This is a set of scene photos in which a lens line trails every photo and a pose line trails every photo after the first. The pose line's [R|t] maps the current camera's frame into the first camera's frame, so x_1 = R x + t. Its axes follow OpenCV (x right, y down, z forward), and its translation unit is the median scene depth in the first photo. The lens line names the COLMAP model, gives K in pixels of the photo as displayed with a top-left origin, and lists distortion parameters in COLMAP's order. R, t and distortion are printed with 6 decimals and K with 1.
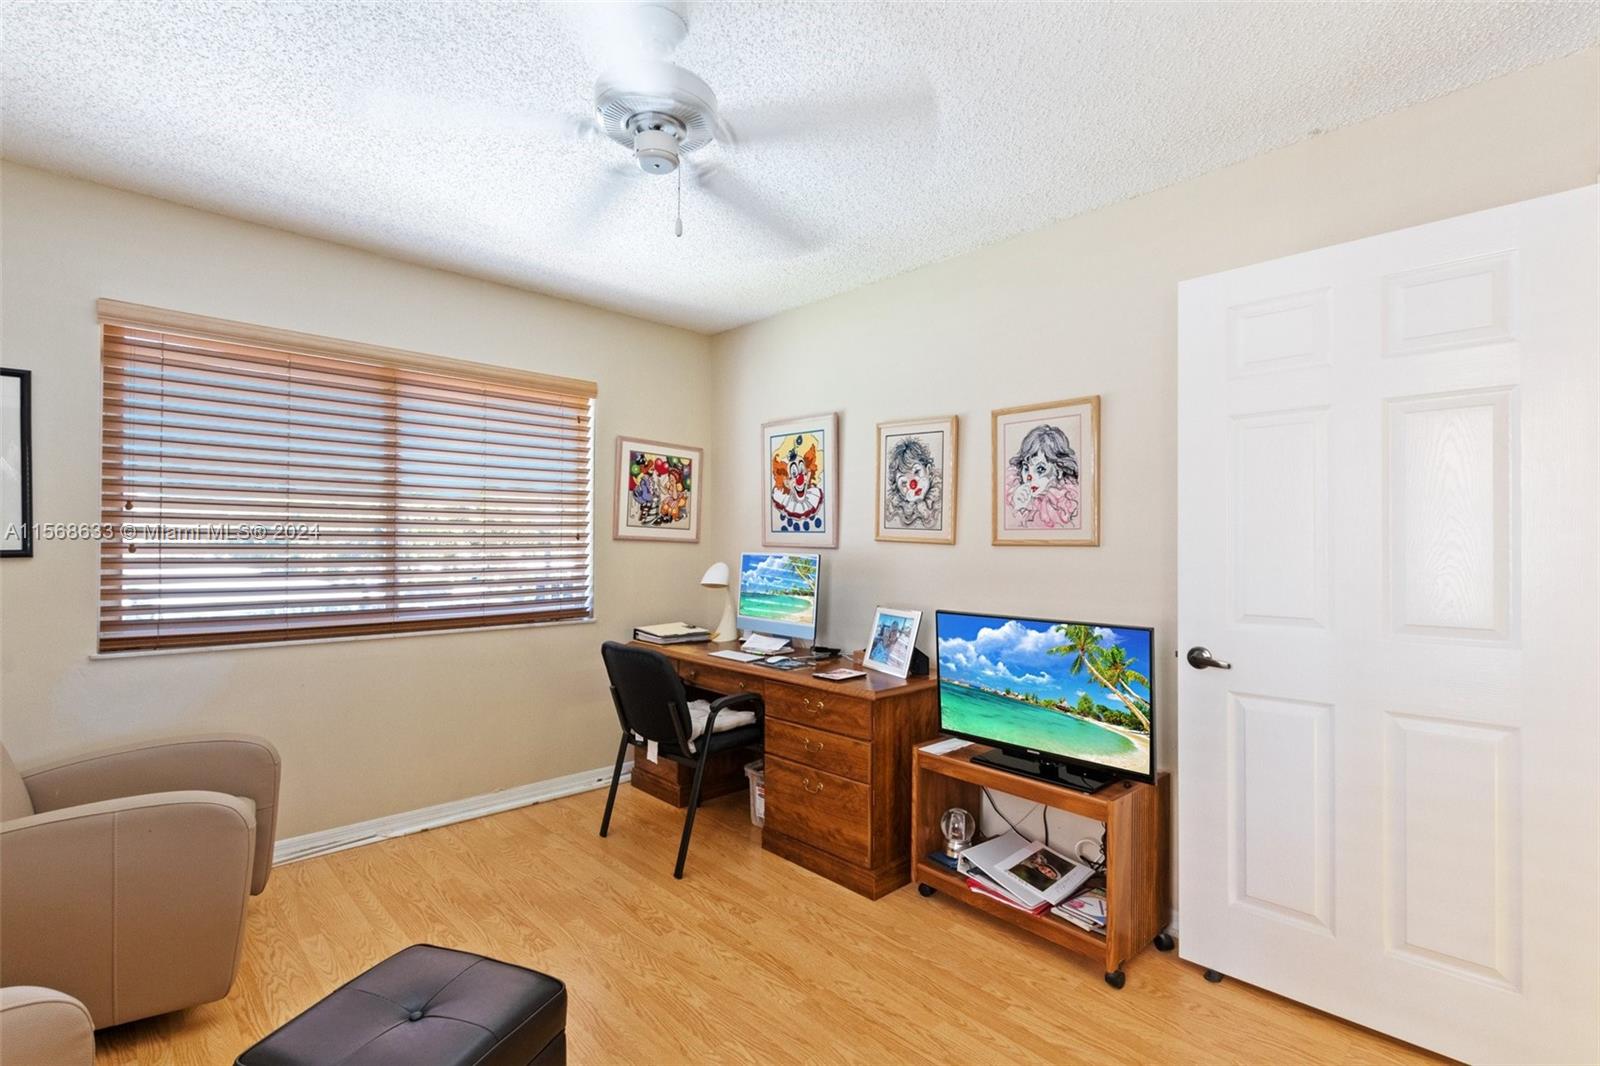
lens RADIAL K [[740.5, 0, 799.8], [0, 740.5, 525.8], [0, 0, 1]] dist [0.036622, -0.010266]
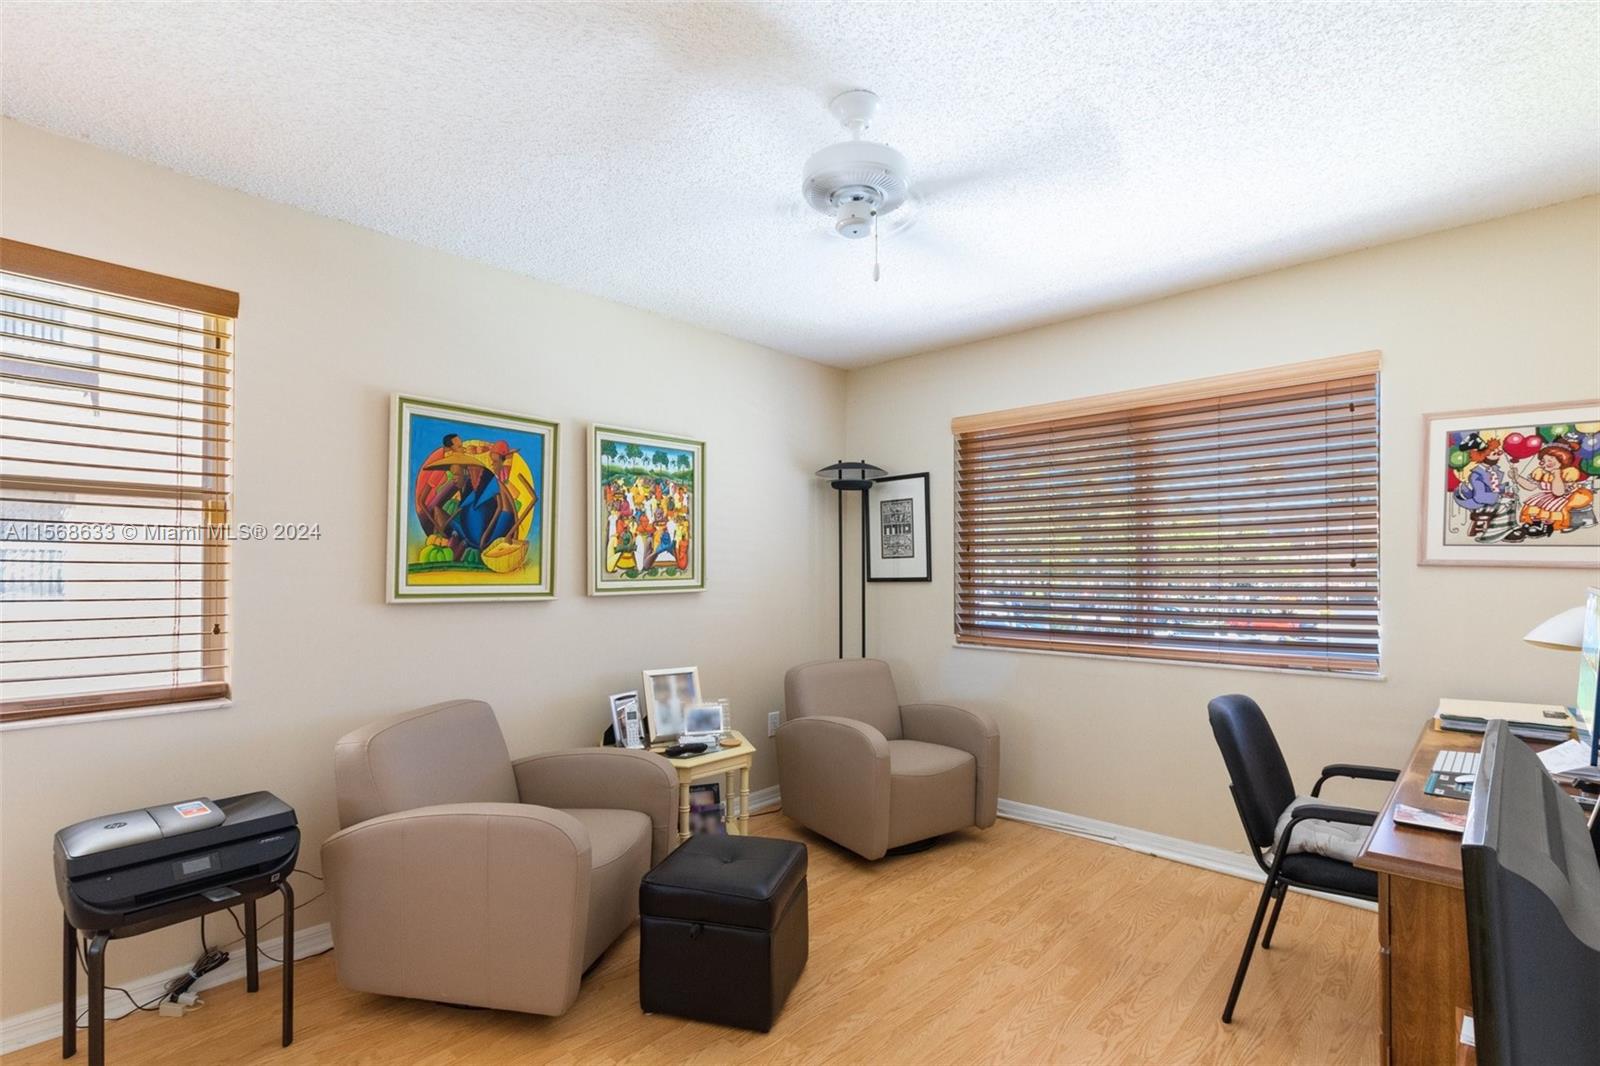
lens RADIAL K [[740.5, 0, 799.8], [0, 740.5, 525.8], [0, 0, 1]] dist [0.036622, -0.010266]
pose [[0.073090, -0.065583, -0.995167, 0.397722], [0.024948, 0.997644, -0.063913, 0.011862], [0.997013, -0.020156, 0.074554, 0.362077]]
